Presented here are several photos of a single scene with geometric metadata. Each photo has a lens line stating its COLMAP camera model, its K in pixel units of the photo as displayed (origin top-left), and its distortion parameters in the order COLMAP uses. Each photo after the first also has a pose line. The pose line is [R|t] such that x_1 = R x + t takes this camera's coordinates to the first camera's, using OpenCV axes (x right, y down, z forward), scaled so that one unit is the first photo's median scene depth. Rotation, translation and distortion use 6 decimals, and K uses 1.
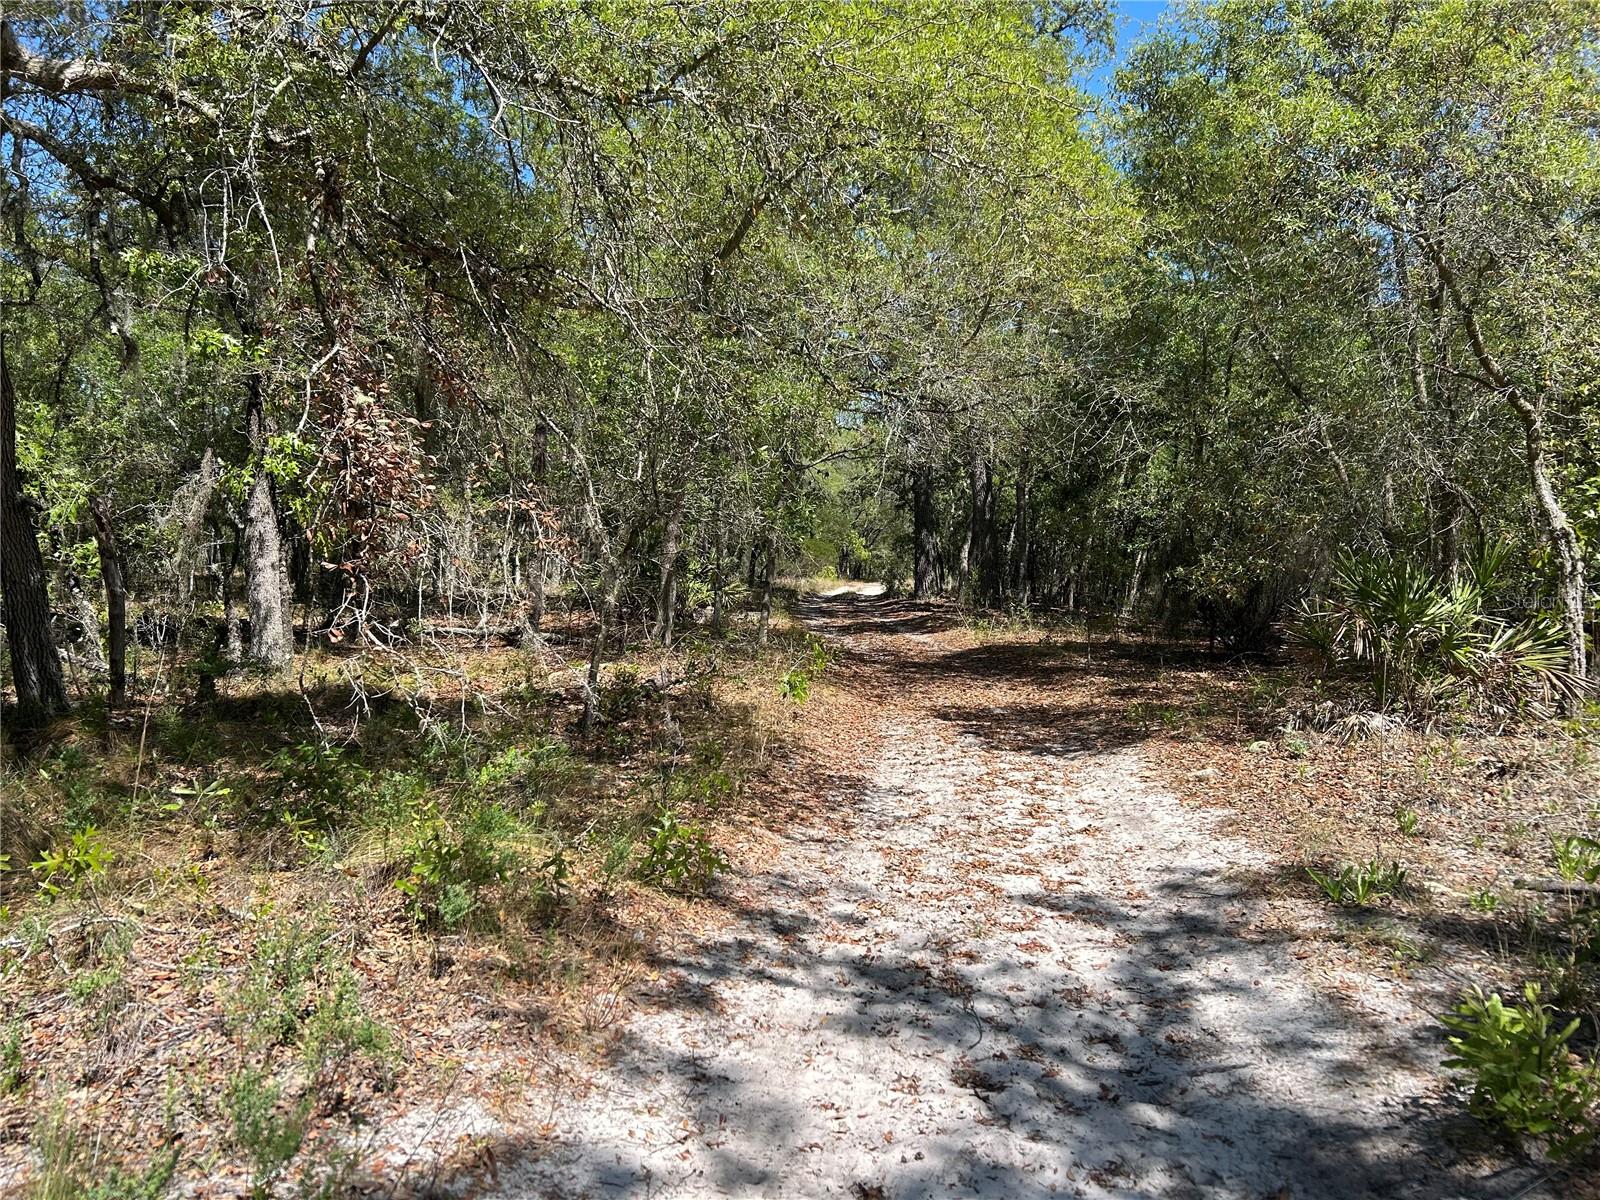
lens RADIAL K [[1205.5, 0, 791.0], [0, 1205.5, 595.4], [0, 0, 1]] dist [0.004800, -0.006947]
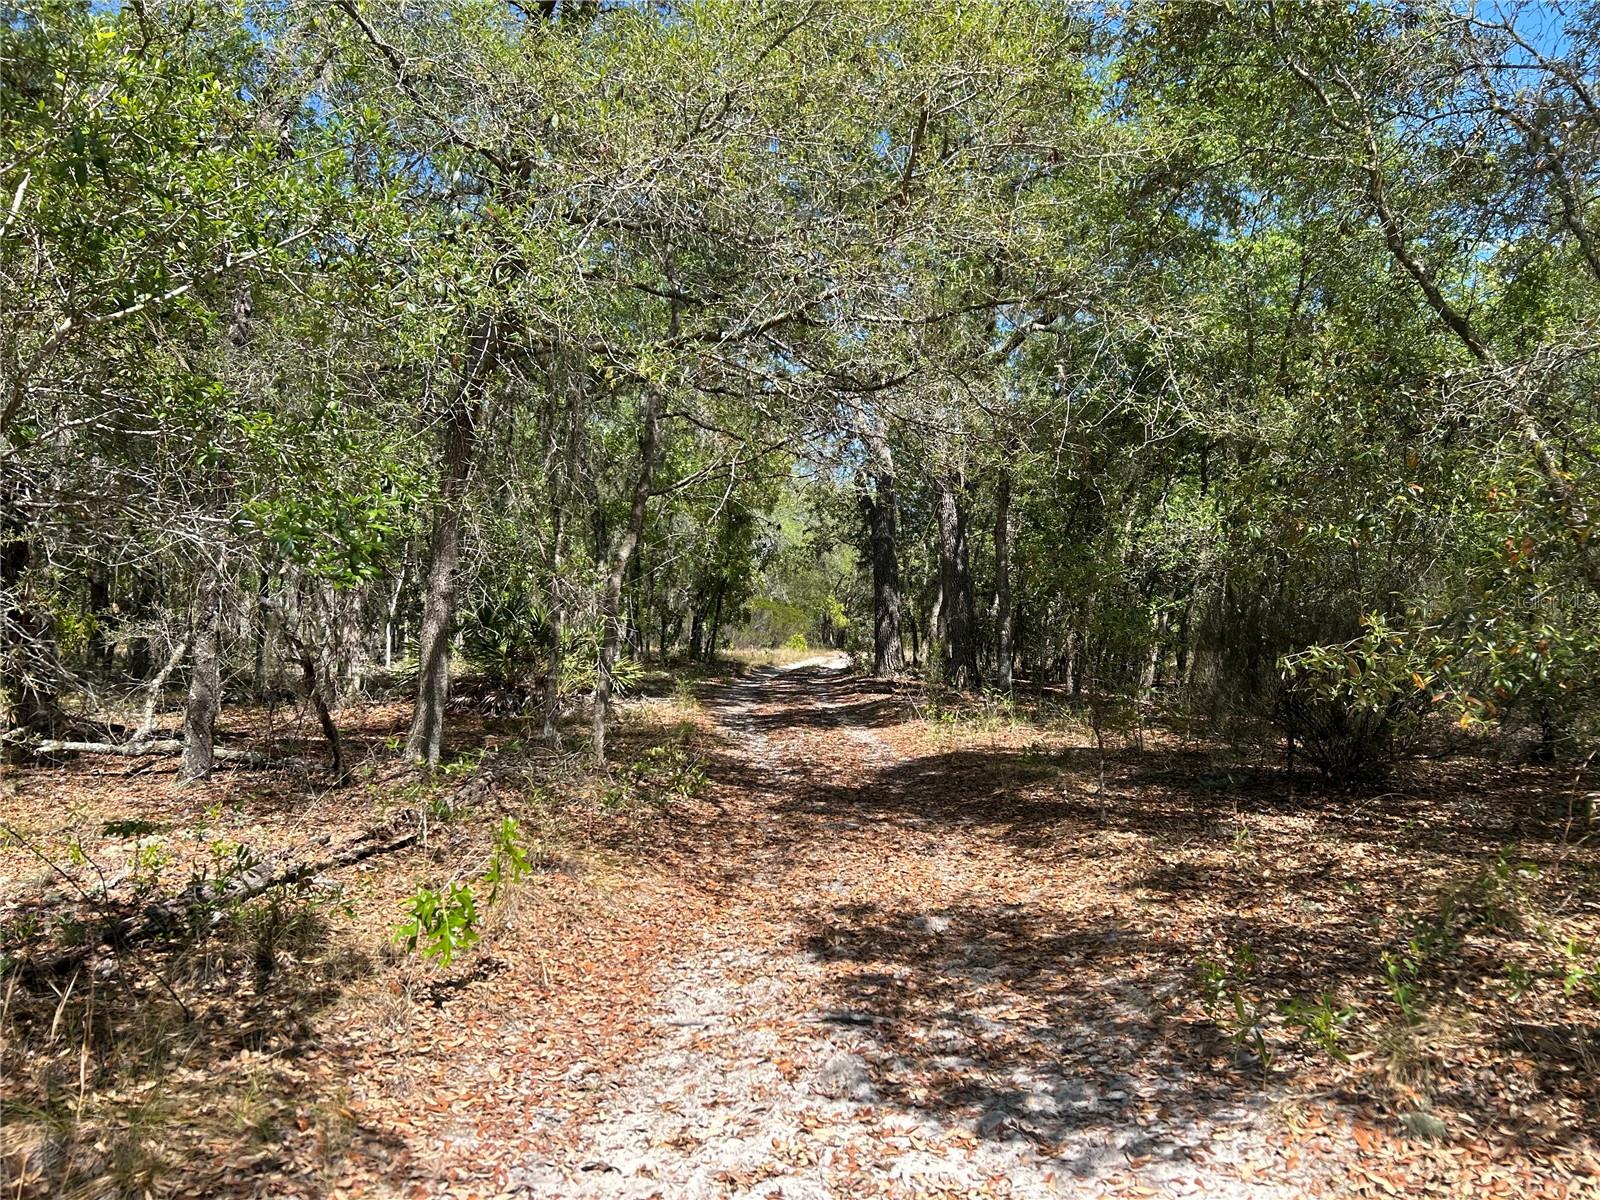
lens RADIAL K [[1205.5, 0, 808.7], [0, 1205.5, 600.1], [0, 0, 1]] dist [0.004800, -0.006947]
pose [[0.999836, -0.009400, 0.015454, 0.060173], [0.010183, 0.998628, -0.051360, -0.008504], [-0.014950, 0.051509, 0.998561, 0.257034]]
